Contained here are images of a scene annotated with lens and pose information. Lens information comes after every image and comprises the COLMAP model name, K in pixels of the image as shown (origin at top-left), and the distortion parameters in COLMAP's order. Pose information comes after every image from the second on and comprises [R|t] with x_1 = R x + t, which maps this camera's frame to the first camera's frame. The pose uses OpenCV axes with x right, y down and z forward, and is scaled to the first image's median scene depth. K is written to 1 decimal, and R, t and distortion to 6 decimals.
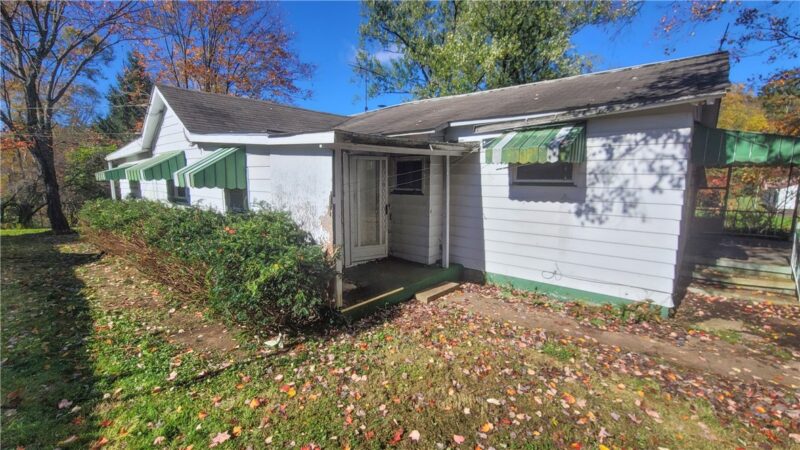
lens RADIAL K [[328.7, 0, 399.3], [0, 328.7, 213.0], [0, 0, 1]] dist [0.001851, 0.000022]
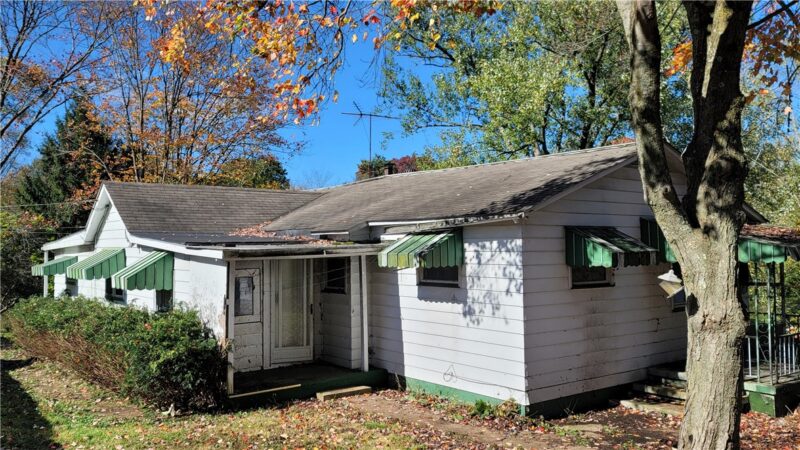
lens RADIAL K [[615.4, 0, 398.3], [0, 615.4, 220.8], [0, 0, 1]] dist [0.085740, -0.000022]
pose [[0.983501, -0.018035, -0.179999, 0.641771], [-0.009413, 0.988568, -0.150481, 0.004145], [0.180655, 0.149692, 0.972088, -0.898380]]
